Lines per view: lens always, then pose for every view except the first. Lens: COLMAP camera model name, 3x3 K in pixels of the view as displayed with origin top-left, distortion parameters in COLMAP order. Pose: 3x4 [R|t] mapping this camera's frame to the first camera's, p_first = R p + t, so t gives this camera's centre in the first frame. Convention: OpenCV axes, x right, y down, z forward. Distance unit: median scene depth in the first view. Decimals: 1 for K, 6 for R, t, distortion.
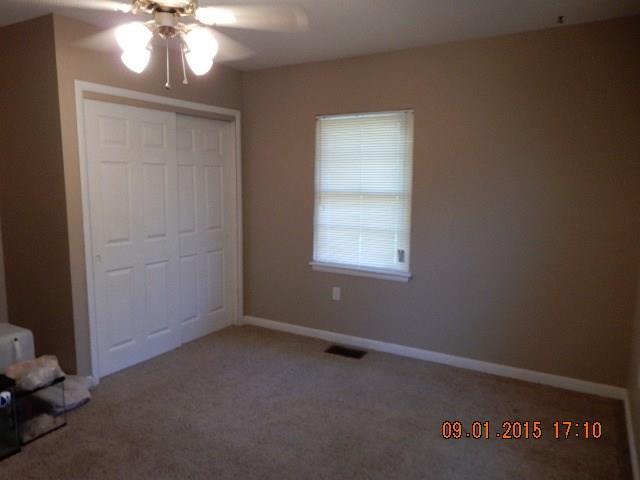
lens RADIAL K [[472.0, 0, 319.3], [0, 472.0, 240.3], [0, 0, 1]] dist [-0.008452, -0.002249]
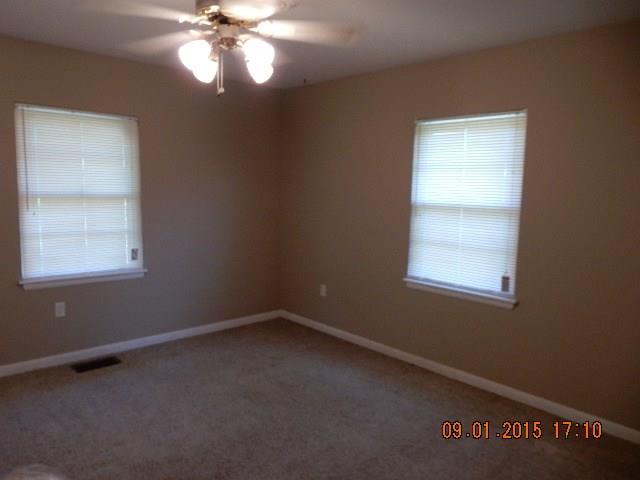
lens RADIAL K [[472.0, 0, 319.4], [0, 472.0, 240.6], [0, 0, 1]] dist [-0.008452, -0.002249]
pose [[0.271202, -0.106929, 0.956565, -0.717222], [0.097210, 0.991771, 0.083304, -0.044897], [-0.957601, 0.070395, 0.279365, 0.302565]]
